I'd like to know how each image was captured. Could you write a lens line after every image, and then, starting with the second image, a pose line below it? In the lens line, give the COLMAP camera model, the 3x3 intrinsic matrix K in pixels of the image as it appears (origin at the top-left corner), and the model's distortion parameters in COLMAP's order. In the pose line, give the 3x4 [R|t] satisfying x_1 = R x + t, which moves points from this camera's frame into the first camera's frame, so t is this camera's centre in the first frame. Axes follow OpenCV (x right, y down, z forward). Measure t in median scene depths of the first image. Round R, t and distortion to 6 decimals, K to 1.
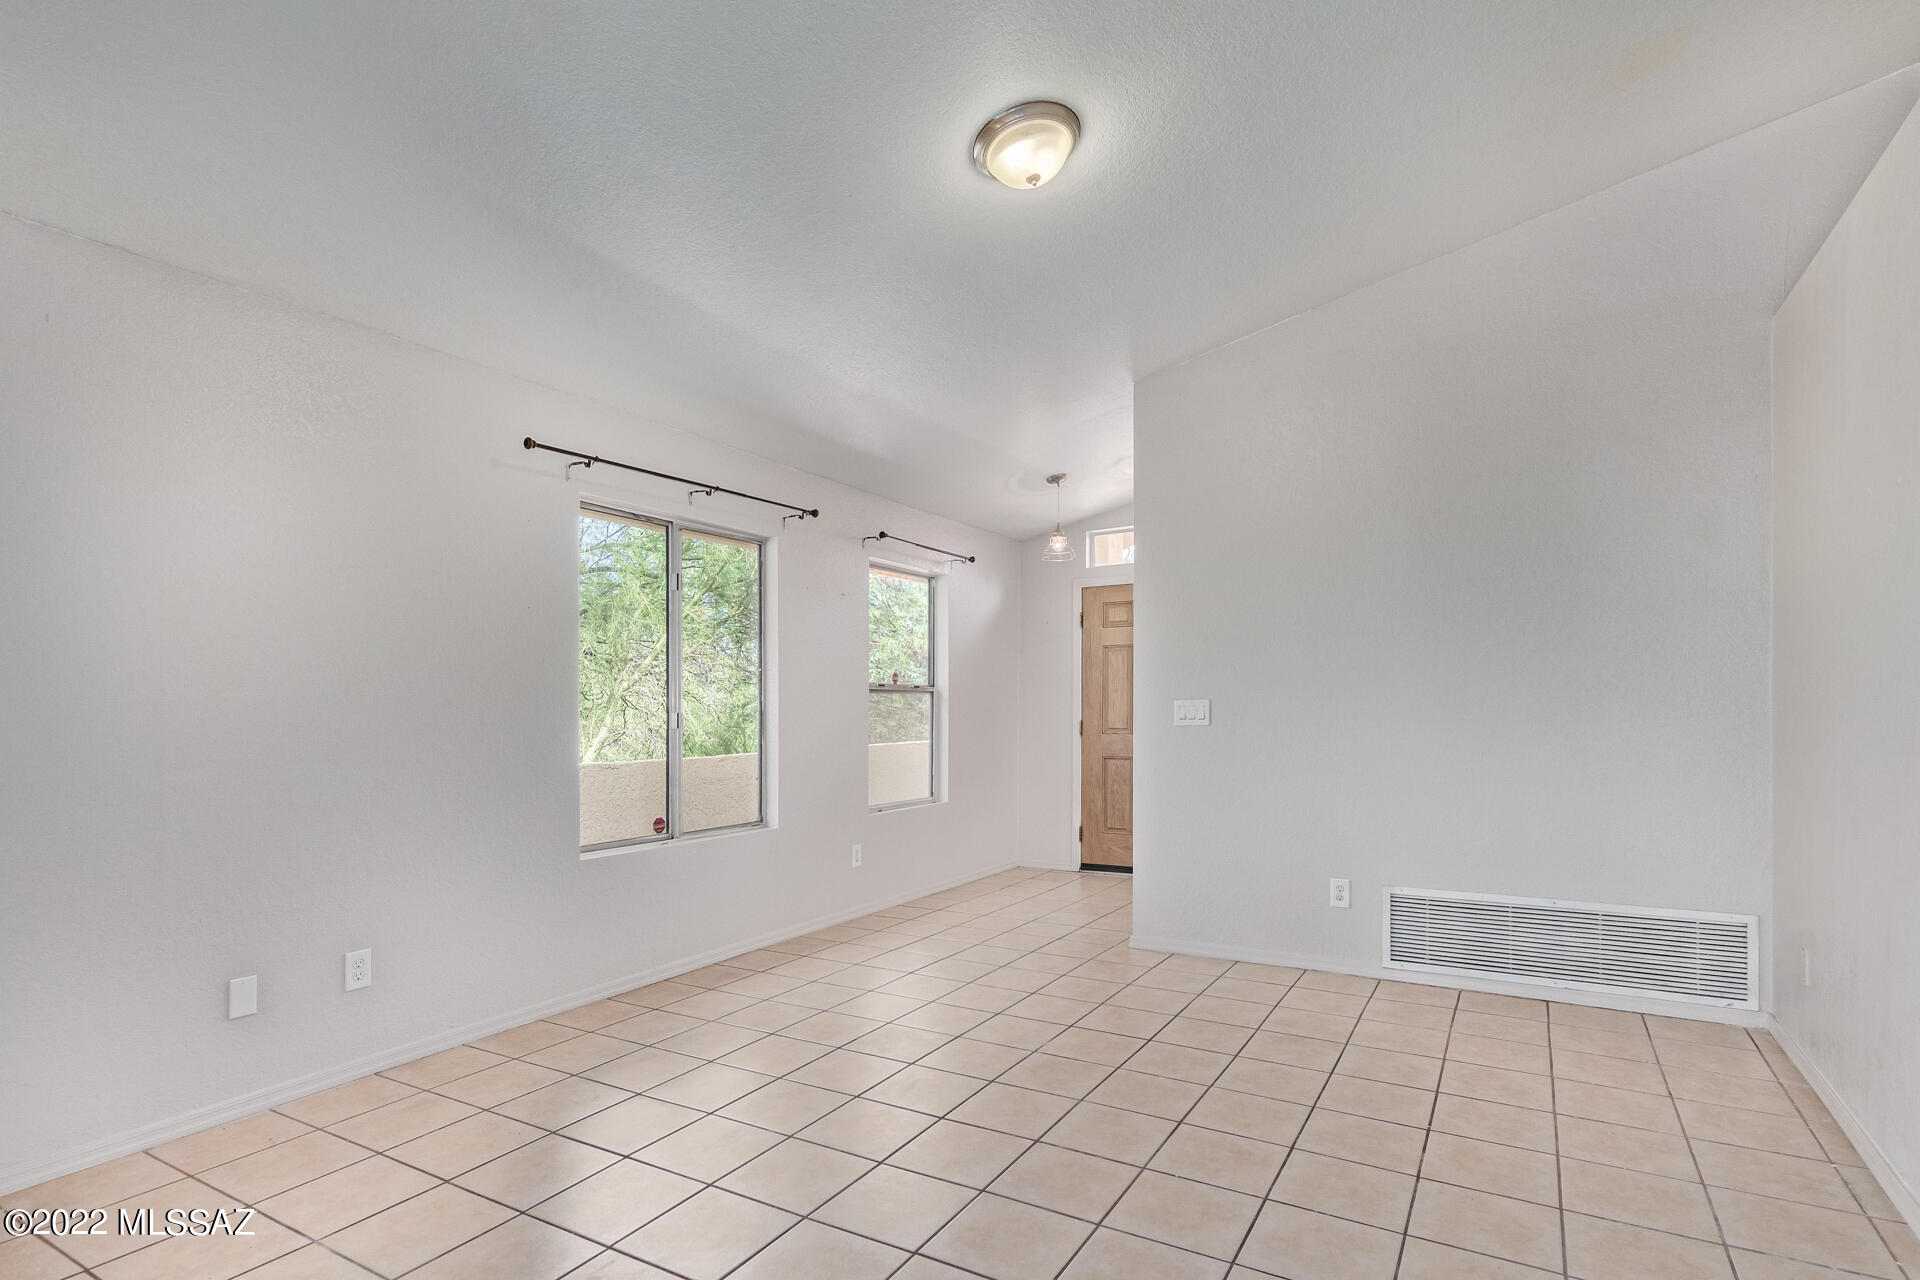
lens RADIAL K [[952.6, 0, 949.4], [0, 952.6, 715.4], [0, 0, 1]] dist [0.015878, -0.008084]
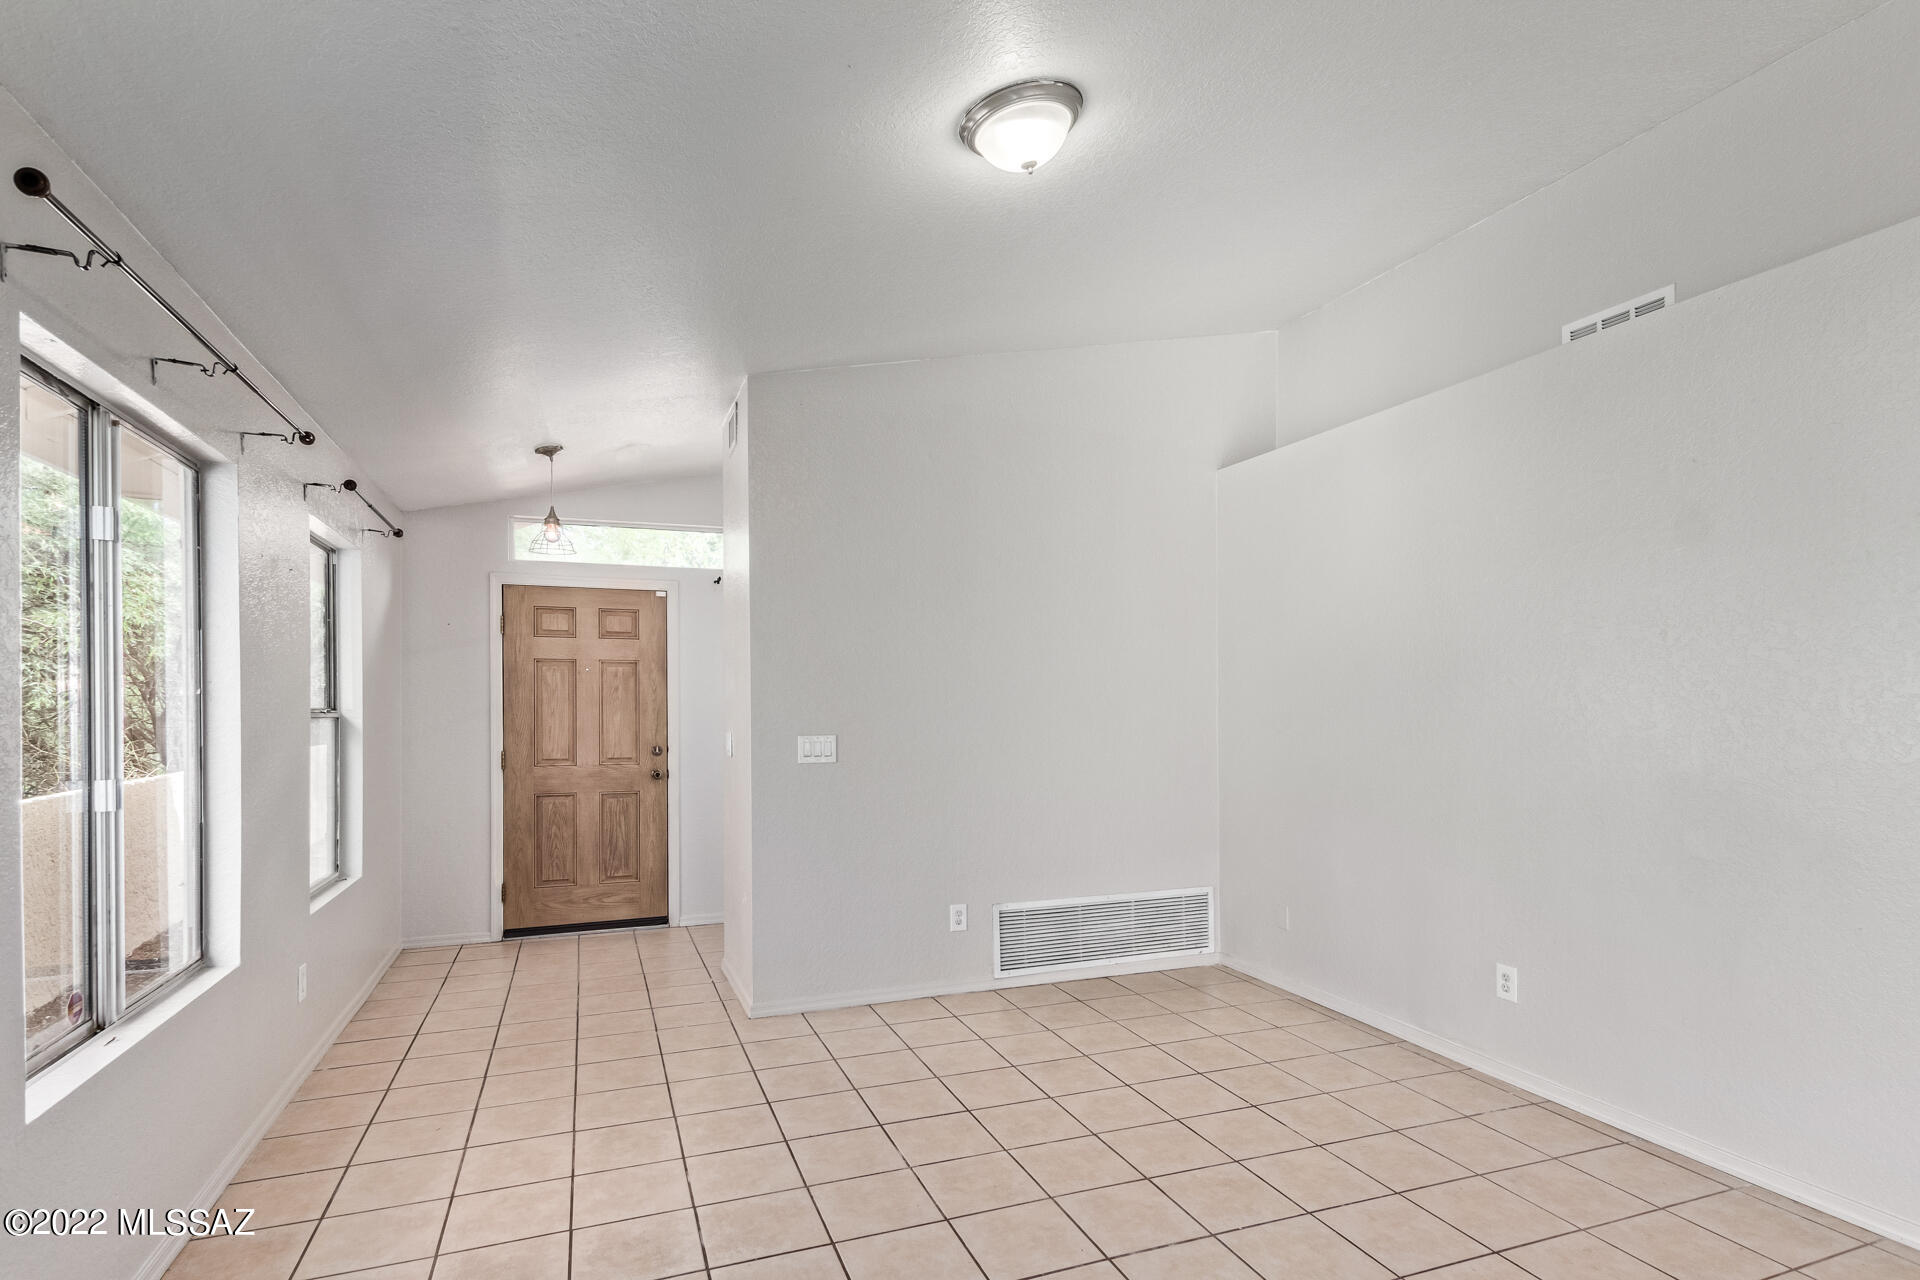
lens RADIAL K [[952.6, 0, 954.9], [0, 952.6, 710.6], [0, 0, 1]] dist [0.015878, -0.008084]
pose [[0.614011, 0.004555, 0.789284, -0.315197], [0.000520, 0.999981, -0.006175, -0.027792], [-0.789297, 0.004202, 0.613997, 0.253671]]
